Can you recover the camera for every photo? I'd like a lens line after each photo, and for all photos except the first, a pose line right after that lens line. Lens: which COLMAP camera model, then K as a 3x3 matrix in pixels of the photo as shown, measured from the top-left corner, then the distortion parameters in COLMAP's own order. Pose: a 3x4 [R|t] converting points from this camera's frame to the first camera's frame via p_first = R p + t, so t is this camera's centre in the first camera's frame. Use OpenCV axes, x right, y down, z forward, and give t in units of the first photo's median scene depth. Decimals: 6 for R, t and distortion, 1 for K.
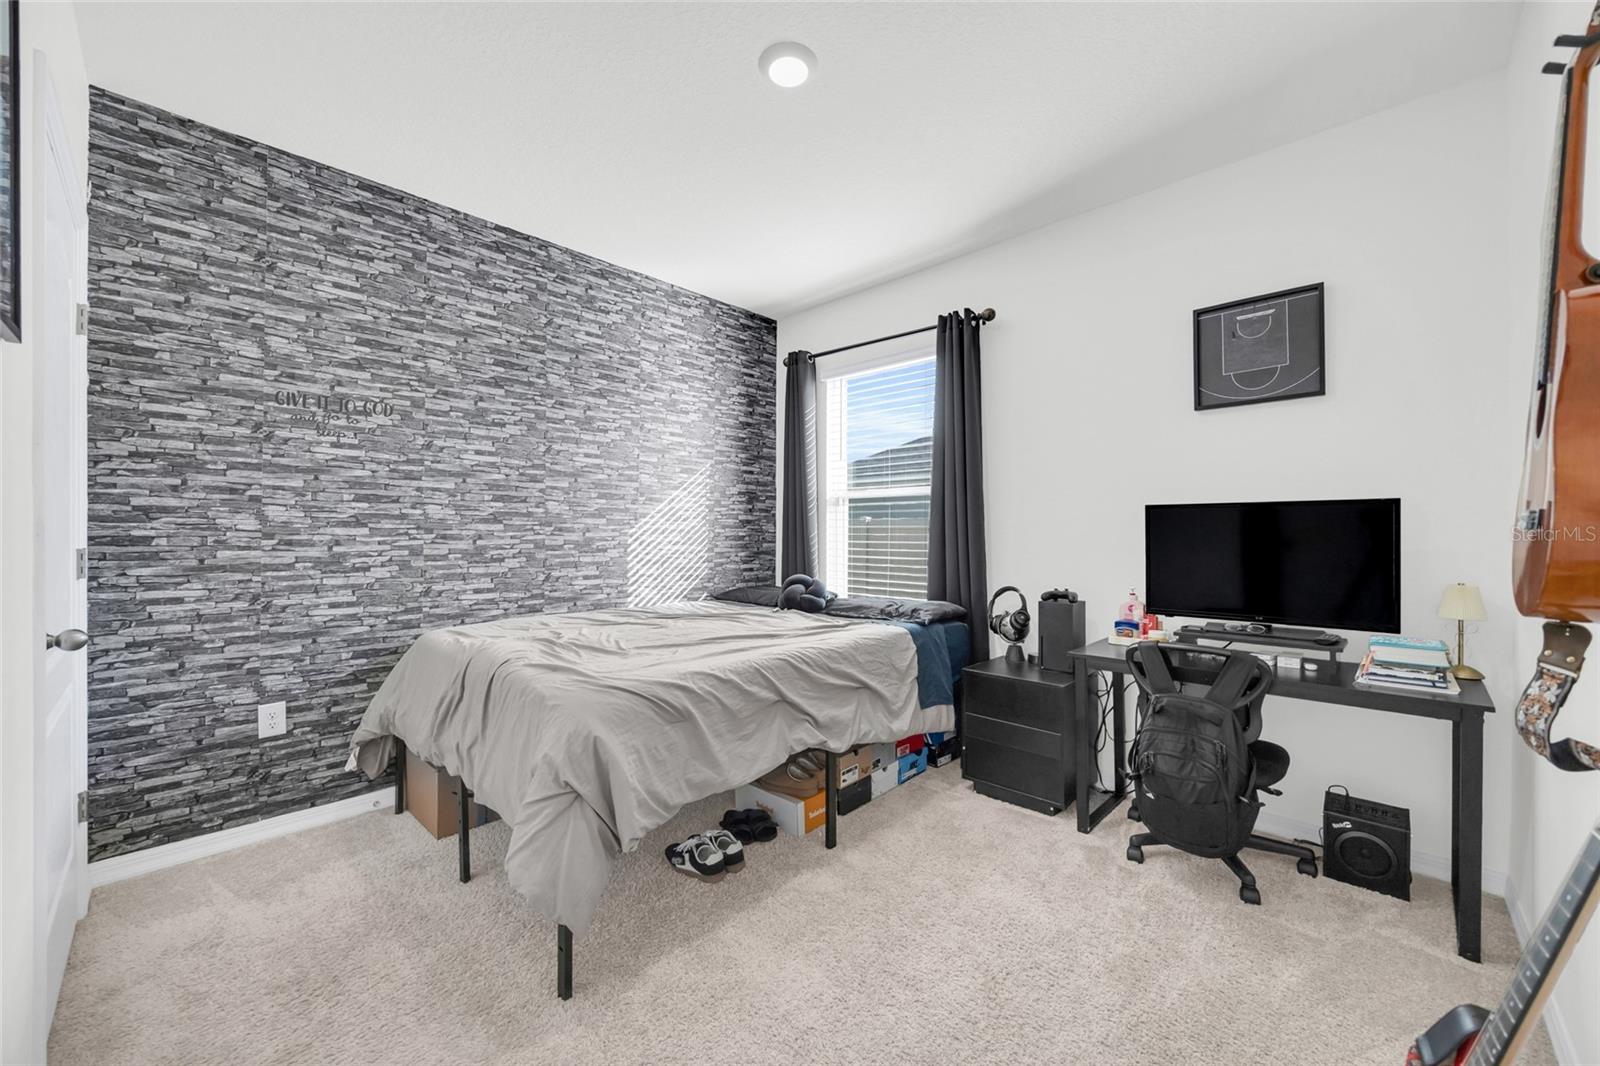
lens RADIAL K [[619.8, 0, 787.0], [0, 619.8, 534.6], [0, 0, 1]] dist [0.002612, -0.000197]
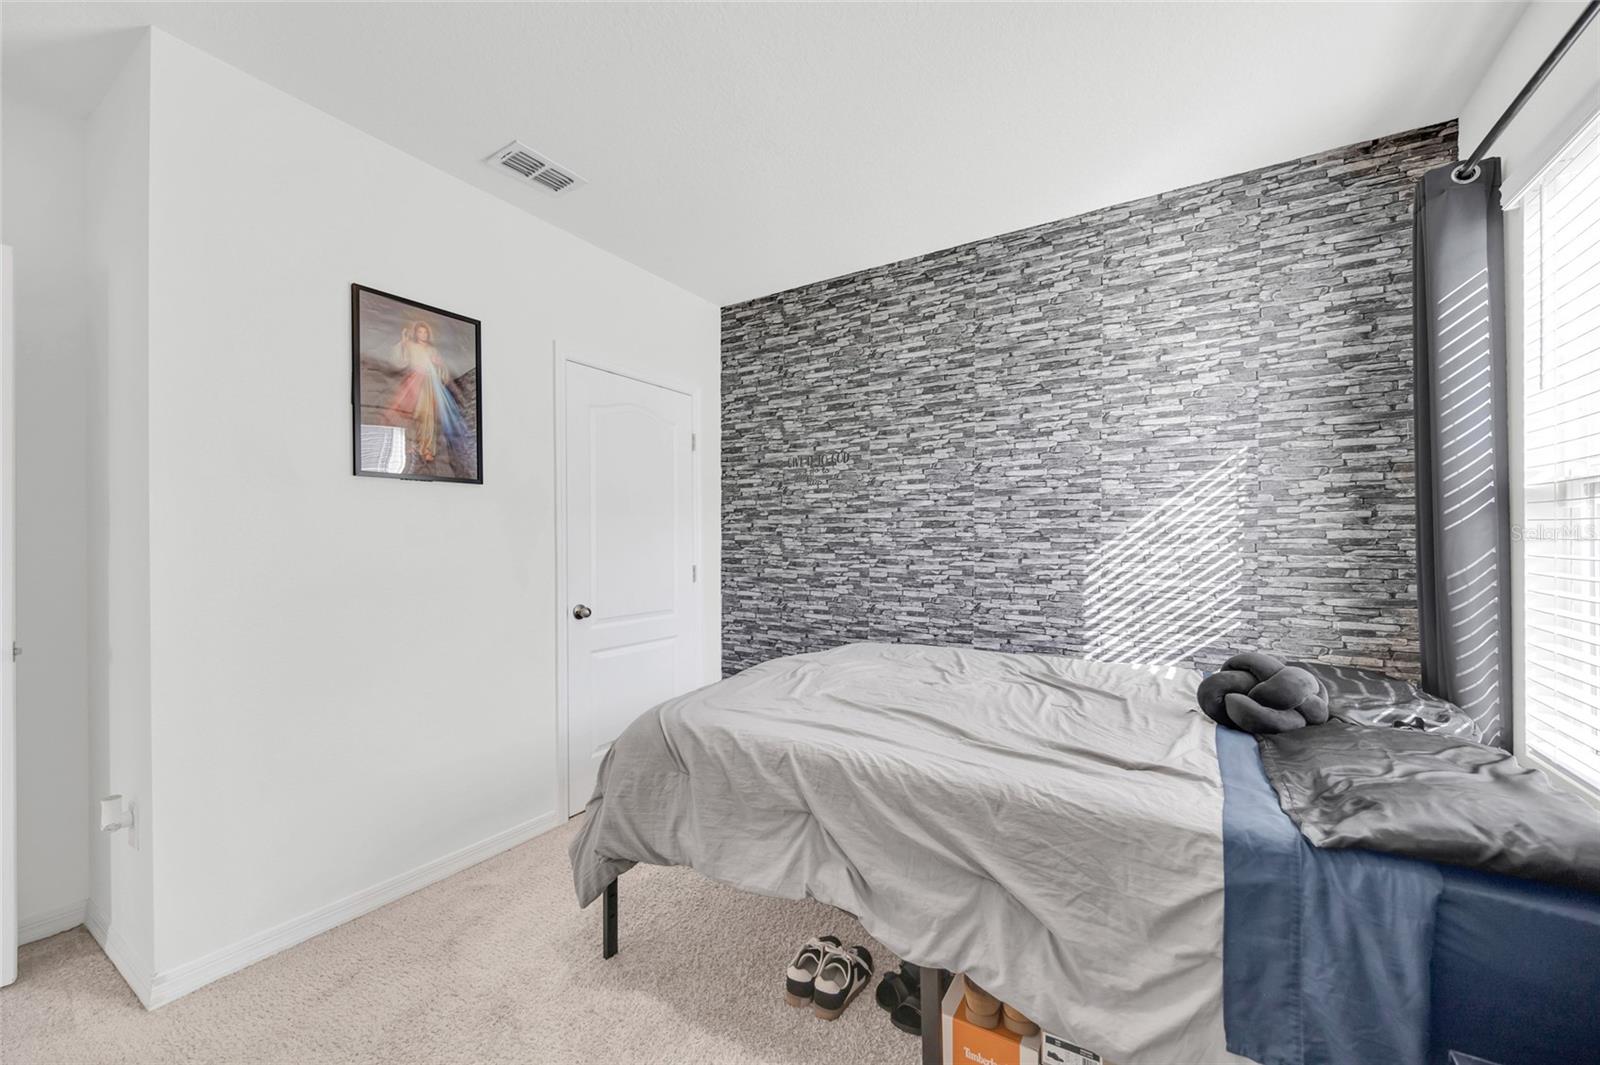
lens RADIAL K [[619.8, 0, 791.9], [0, 619.8, 533.2], [0, 0, 1]] dist [0.002612, -0.000197]
pose [[0.221623, -0.006154, -0.975113, 0.463477], [0.010040, 0.999941, -0.004029, -0.041409], [0.975081, -0.008898, 0.221671, 0.547074]]
